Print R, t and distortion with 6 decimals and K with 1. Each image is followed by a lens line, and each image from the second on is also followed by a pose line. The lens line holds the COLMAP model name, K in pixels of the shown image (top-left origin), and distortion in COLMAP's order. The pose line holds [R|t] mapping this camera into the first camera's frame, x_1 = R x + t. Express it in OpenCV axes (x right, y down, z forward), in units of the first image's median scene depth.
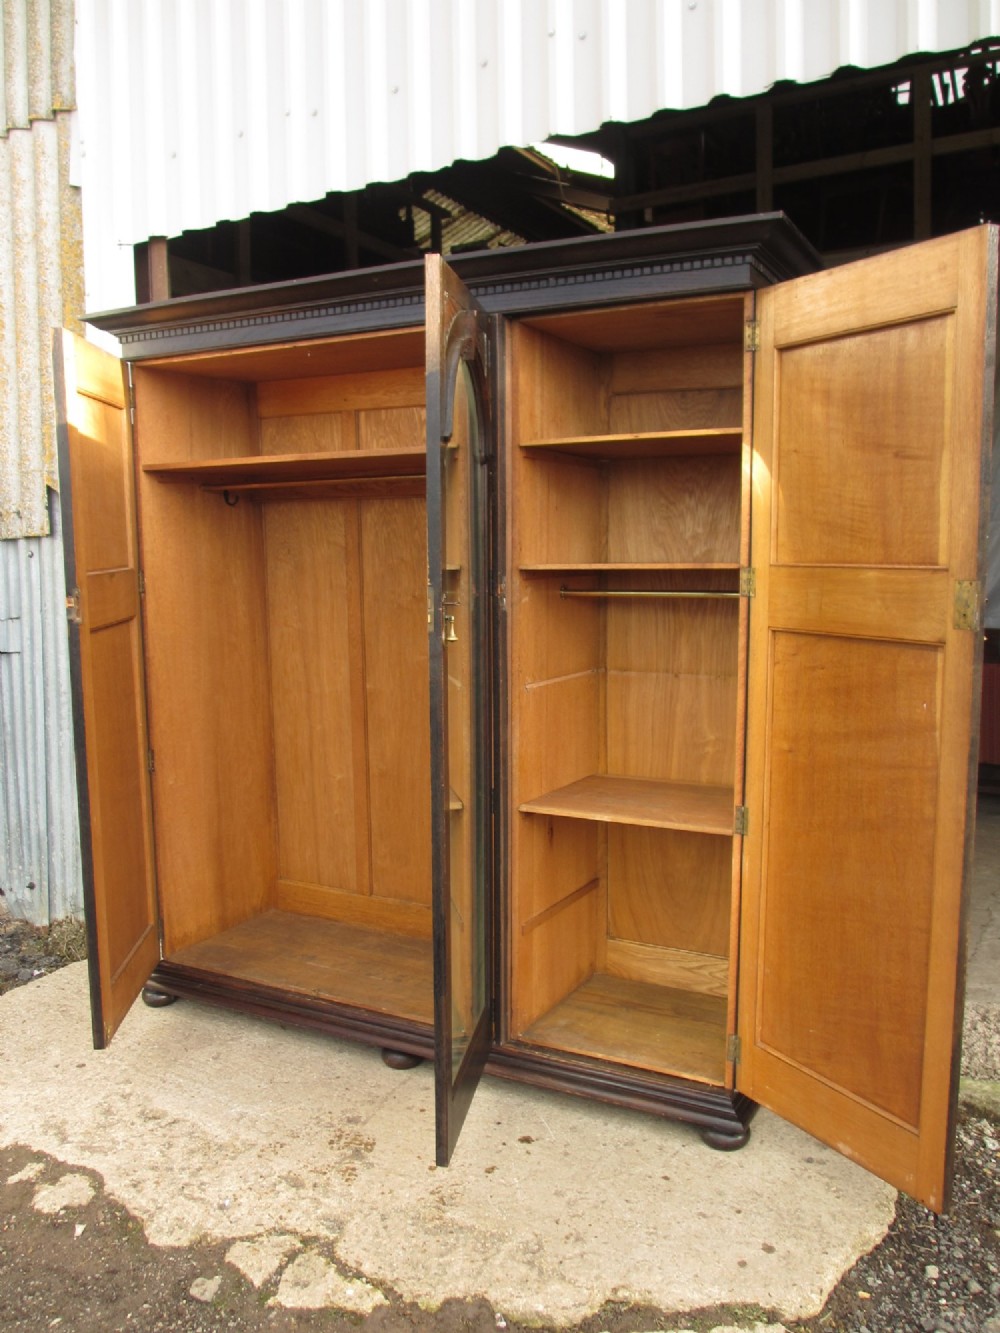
lens RADIAL K [[1093.4, 0, 501.6], [0, 1093.4, 635.1], [0, 0, 1]] dist [-0.042693, 0.013011]
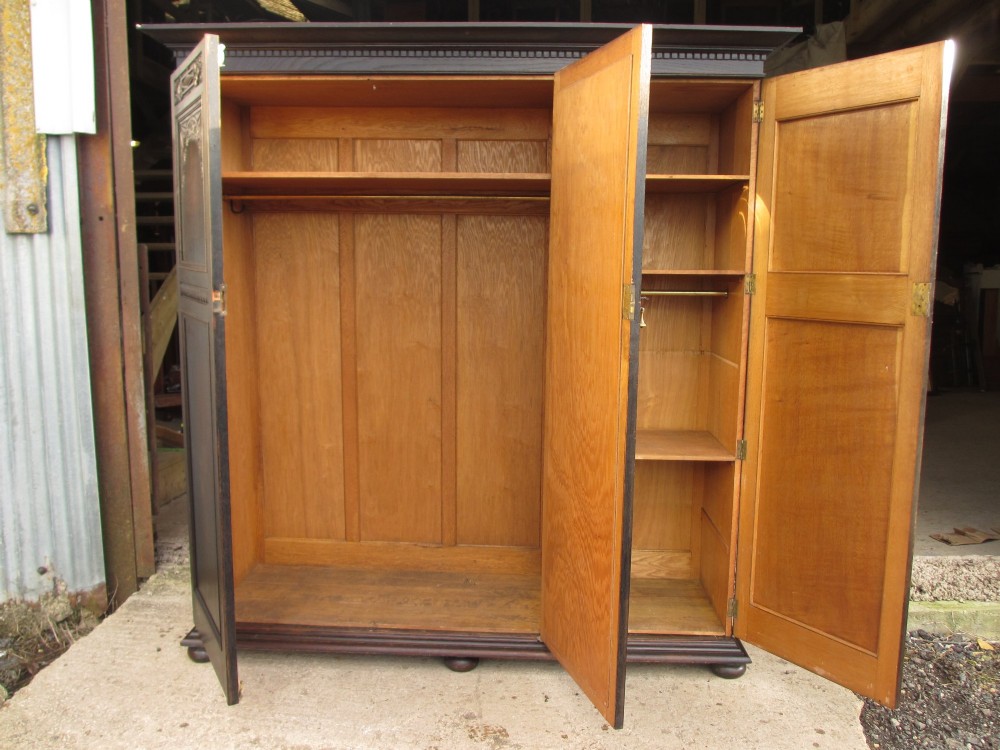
lens RADIAL K [[820.3, 0, 496.9], [0, 820.3, 353.9], [0, 0, 1]] dist [-0.042693, 0.013011]
pose [[0.903679, -0.026954, 0.427361, -0.436294], [0.013794, 0.999331, 0.033861, 0.001755], [-0.427988, -0.024704, 0.903447, 0.137553]]
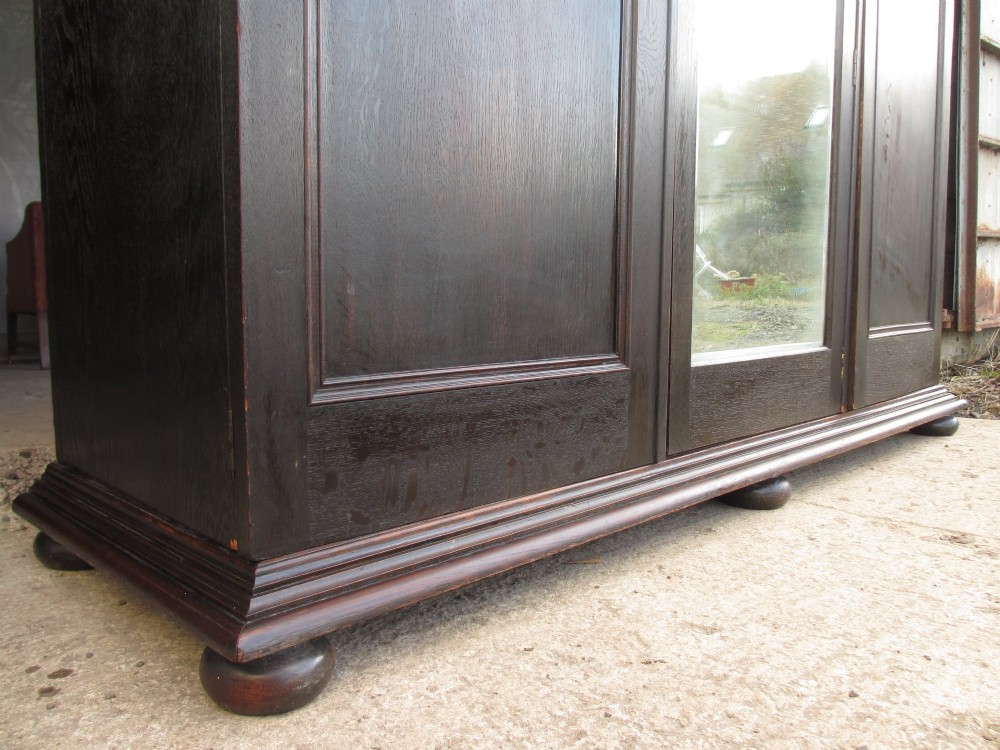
lens RADIAL K [[820.3, 0, 499.2], [0, 820.3, 375.4], [0, 0, 1]] dist [-0.042693, 0.013011]
pose [[0.295385, -0.091419, 0.950994, -0.549400], [0.077292, 0.994435, 0.071588, 0.270923], [-0.952247, 0.052358, 0.300807, 0.971458]]
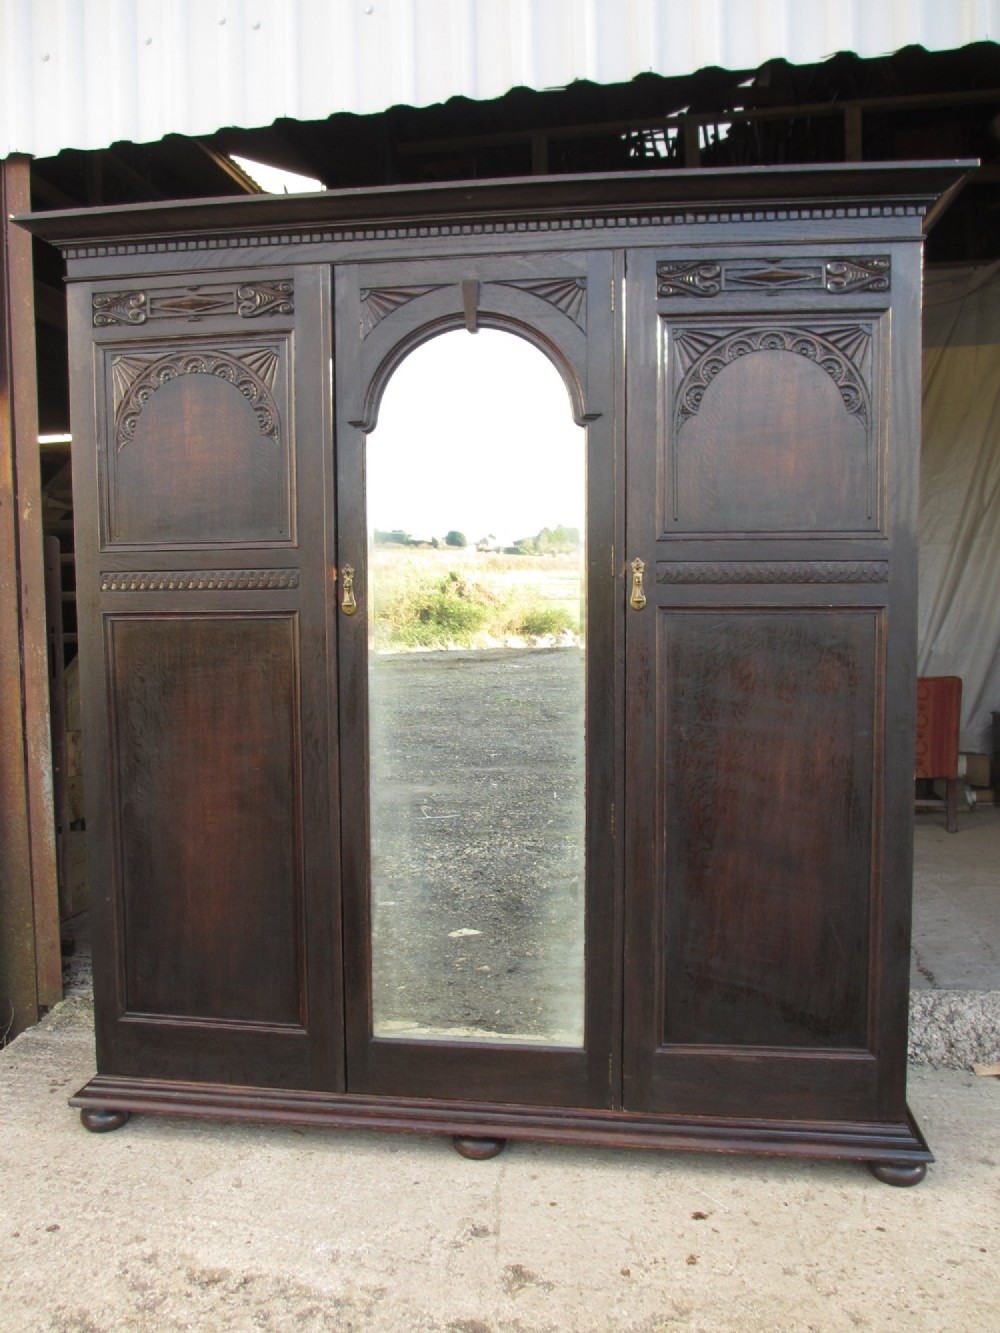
lens RADIAL K [[1093.4, 0, 483.6], [0, 1093.4, 645.5], [0, 0, 1]] dist [-0.042693, 0.013011]
pose [[0.944211, -0.012360, 0.329108, -0.343967], [0.024968, 0.999106, -0.034111, 0.038975], [-0.328392, 0.040426, 0.943676, 0.205665]]
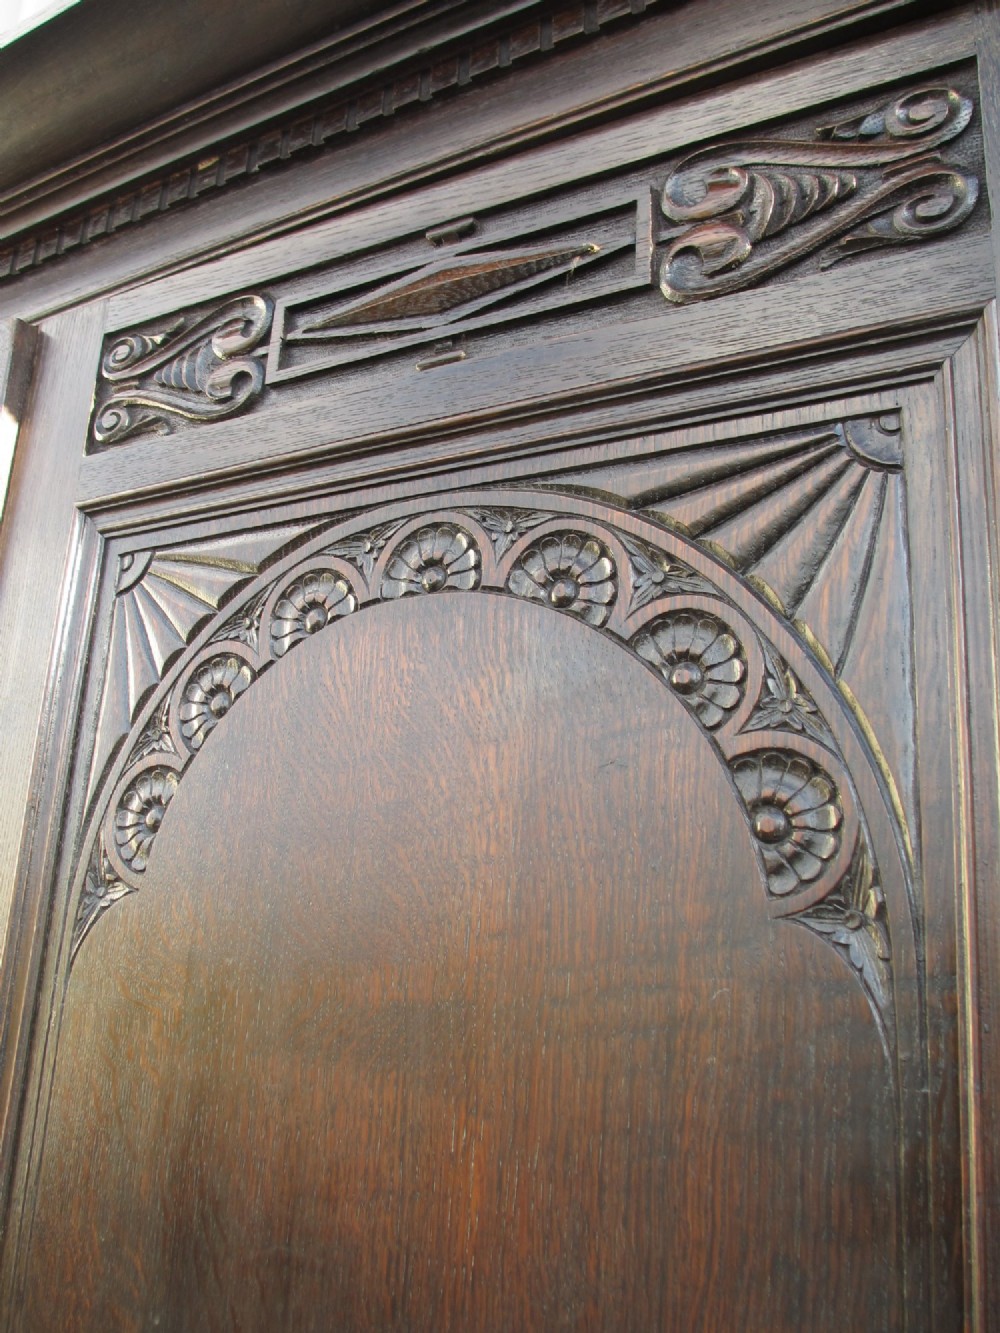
lens RADIAL K [[1093.4, 0, 491.7], [0, 1093.4, 674.1], [0, 0, 1]] dist [-0.042693, 0.013011]
pose [[0.994835, 0.036212, -0.094825, 0.116541], [-0.064762, 0.945788, -0.318261, -0.123232], [0.078159, 0.322758, 0.943249, 0.690274]]
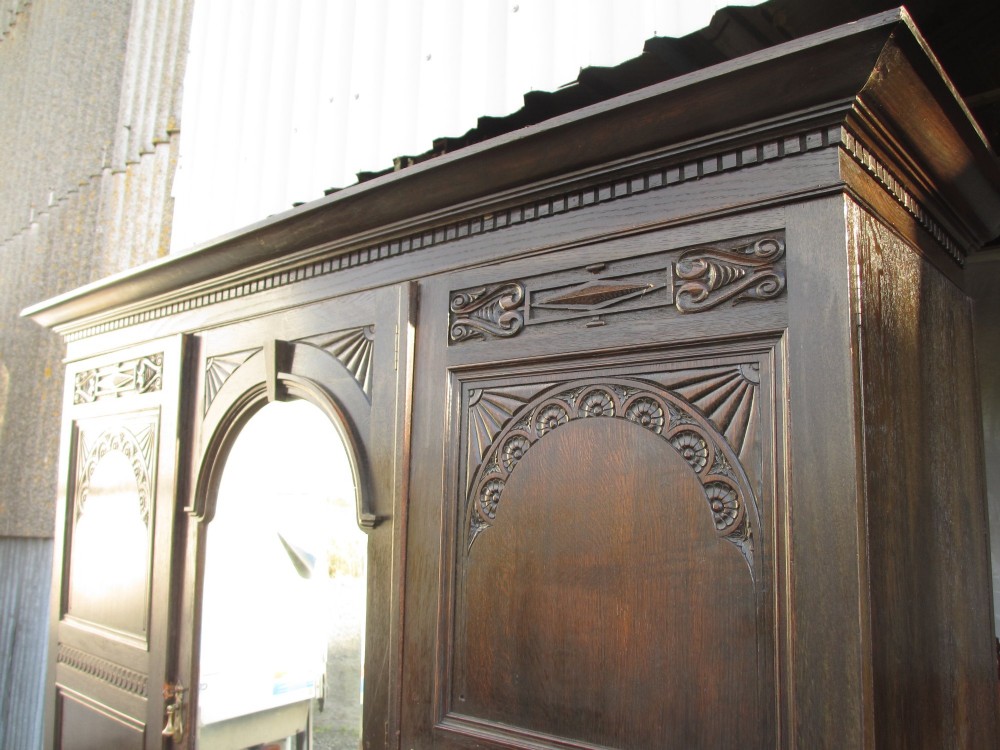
lens RADIAL K [[820.3, 0, 516.6], [0, 820.3, 373.1], [0, 0, 1]] dist [-0.042693, 0.013011]
pose [[0.974183, -0.012822, -0.225396, 0.134265], [-0.038469, 0.974357, -0.221694, -0.128479], [0.222459, 0.224641, 0.948709, 0.518070]]
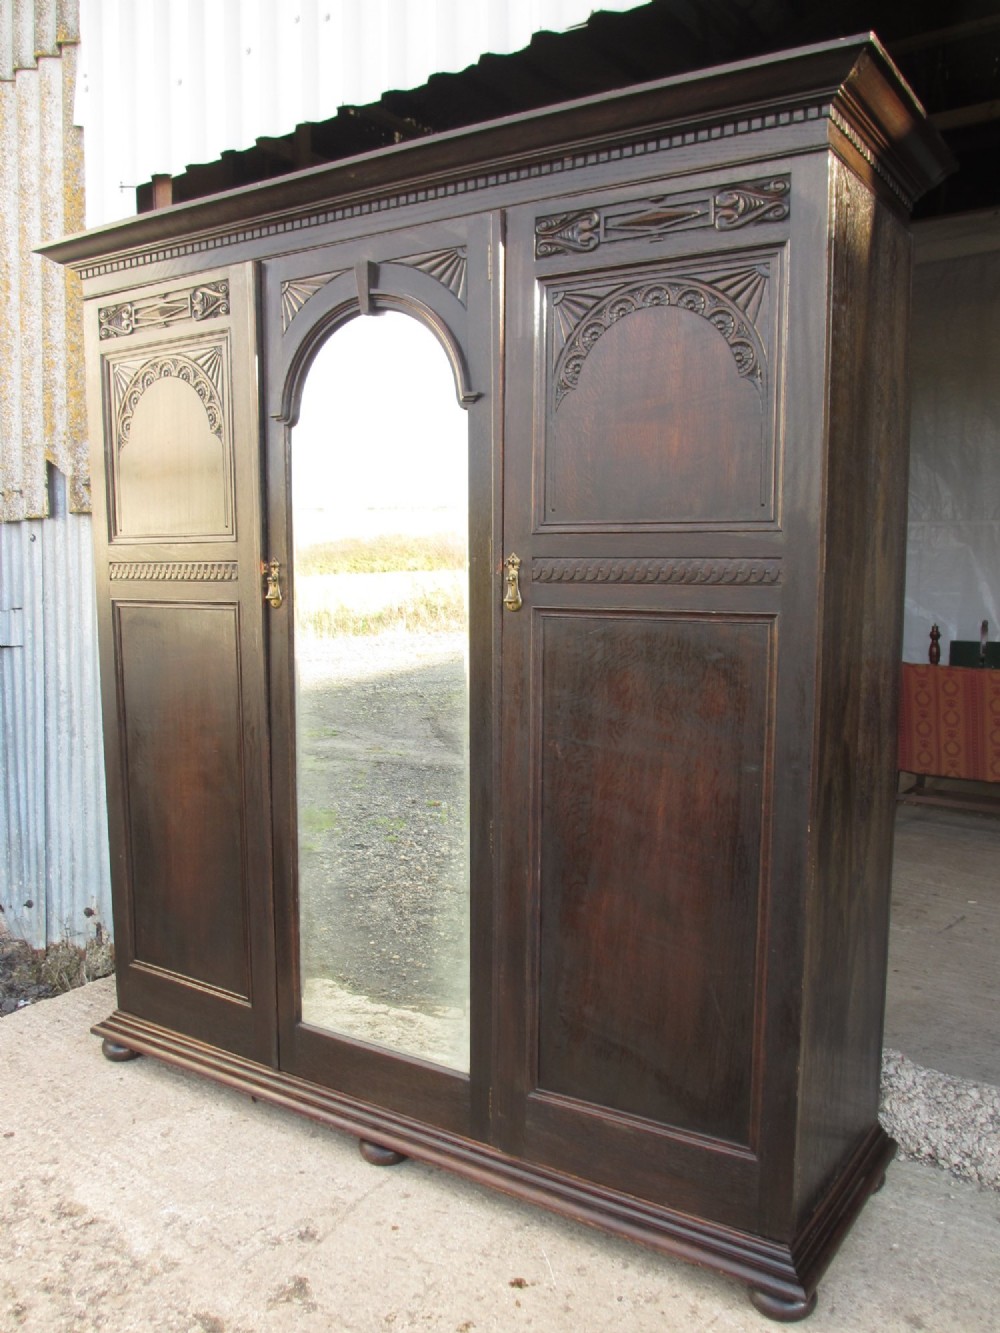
lens RADIAL K [[1093.4, 0, 505.2], [0, 1093.4, 641.7], [0, 0, 1]] dist [-0.042693, 0.013011]
pose [[0.995100, 0.013476, -0.097954, 0.069361], [-0.013690, 0.999905, -0.001508, 0.011537], [0.097924, 0.002842, 0.995190, 0.202568]]
